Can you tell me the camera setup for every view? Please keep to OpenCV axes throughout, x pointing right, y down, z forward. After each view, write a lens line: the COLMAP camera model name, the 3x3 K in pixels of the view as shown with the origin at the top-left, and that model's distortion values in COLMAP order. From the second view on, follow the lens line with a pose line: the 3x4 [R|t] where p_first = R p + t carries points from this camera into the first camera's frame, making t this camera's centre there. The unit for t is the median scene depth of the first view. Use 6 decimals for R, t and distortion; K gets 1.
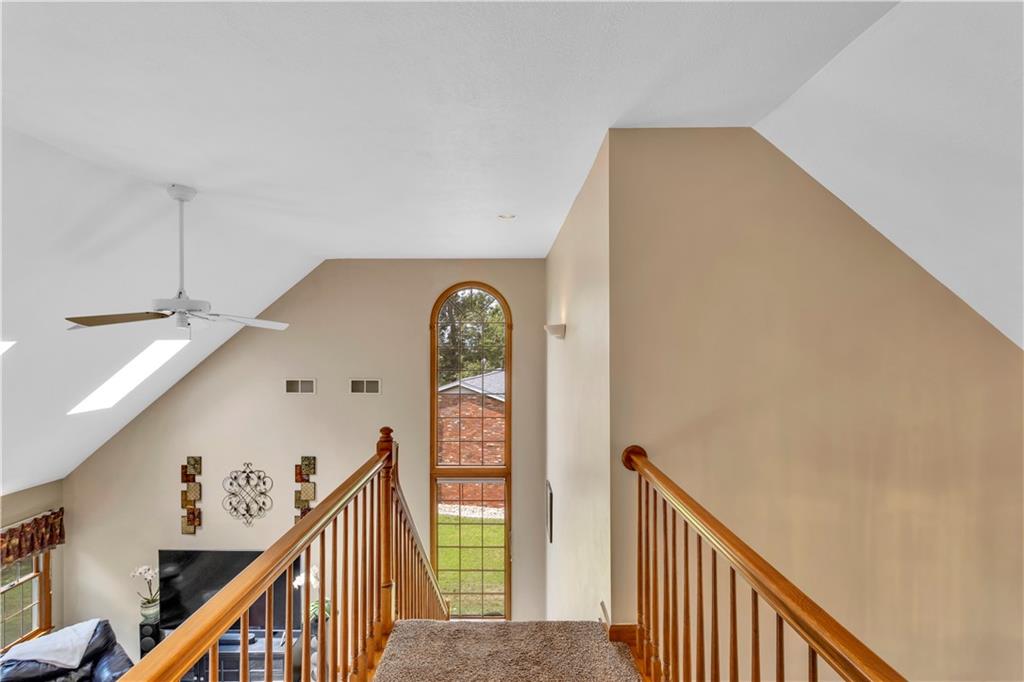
lens RADIAL K [[493.5, 0, 509.8], [0, 493.5, 338.0], [0, 0, 1]] dist [-0.004043, 0.000069]
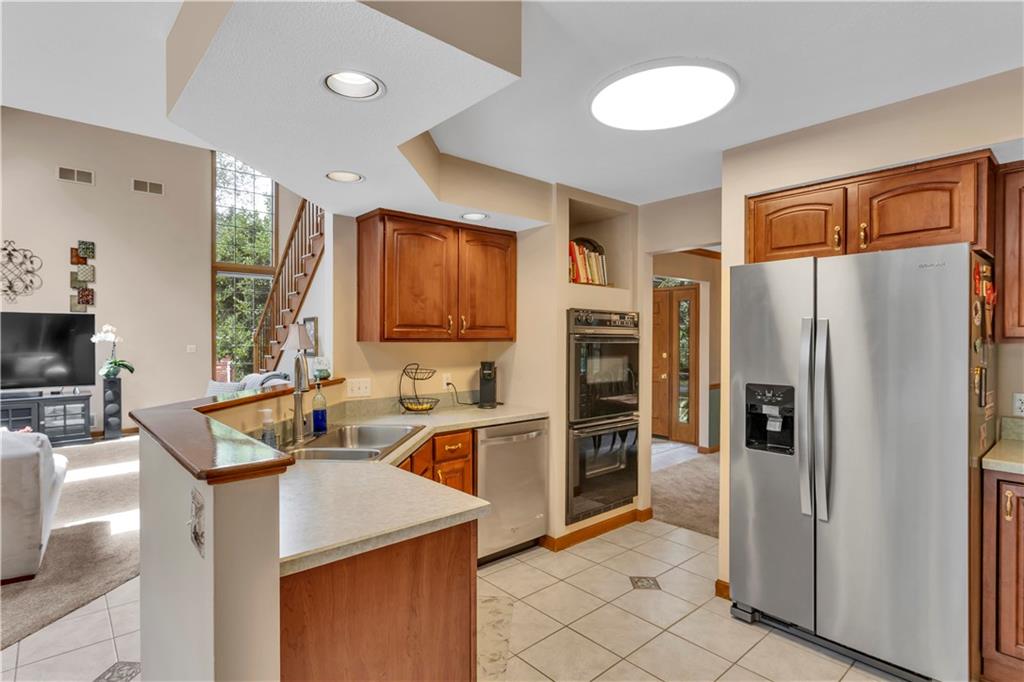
lens RADIAL K [[514.6, 0, 501.6], [0, 514.6, 342.4], [0, 0, 1]] dist [-0.000814, 0.000554]
pose [[0.764458, -0.007266, 0.644632, -0.441124], [-0.004704, 0.999847, 0.016848, 0.441061], [-0.644656, -0.015912, 0.764307, -0.473908]]
